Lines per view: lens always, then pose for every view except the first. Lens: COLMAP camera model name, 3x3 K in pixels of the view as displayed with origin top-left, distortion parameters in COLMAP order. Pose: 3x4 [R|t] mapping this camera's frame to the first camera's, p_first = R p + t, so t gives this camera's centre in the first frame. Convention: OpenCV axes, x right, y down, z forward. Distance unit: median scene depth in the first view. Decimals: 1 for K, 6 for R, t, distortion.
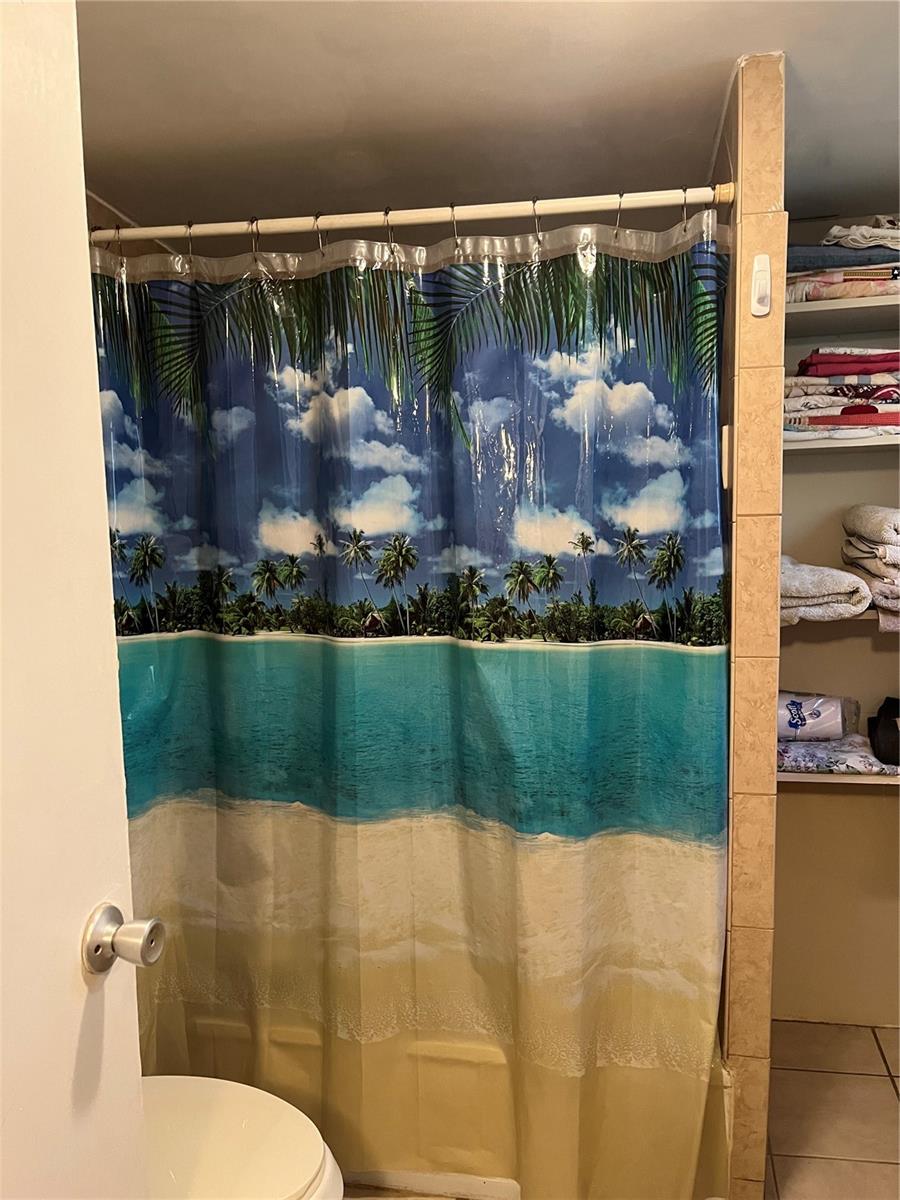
lens RADIAL K [[909.7, 0, 453.1], [0, 909.7, 605.5], [0, 0, 1]] dist [0.064172, -0.070670]
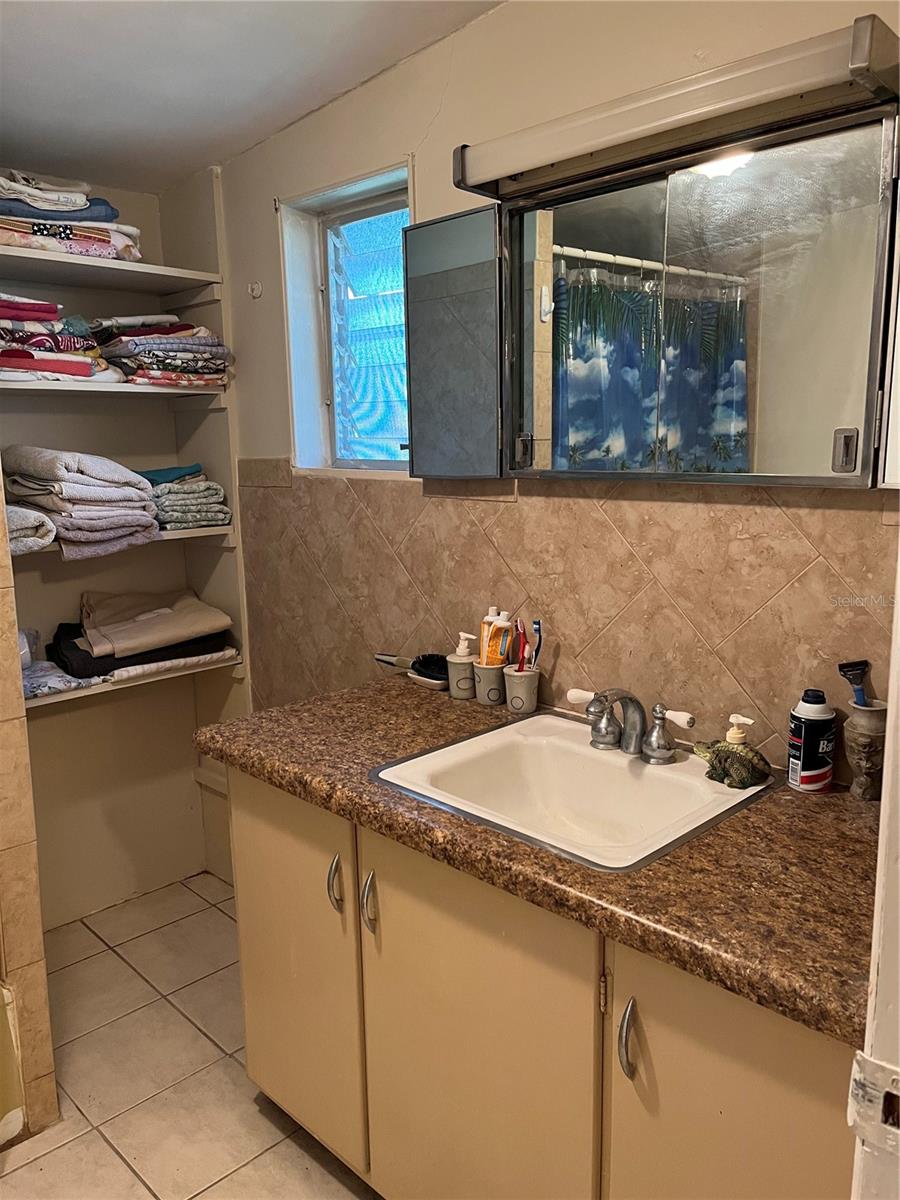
lens RADIAL K [[909.7, 0, 451.9], [0, 909.7, 599.8], [0, 0, 1]] dist [0.064172, -0.070670]
pose [[0.568156, -0.123244, 0.813640, -0.172927], [0.086128, 0.992197, 0.090148, 0.015425], [-0.818401, 0.018860, 0.574338, -0.012891]]
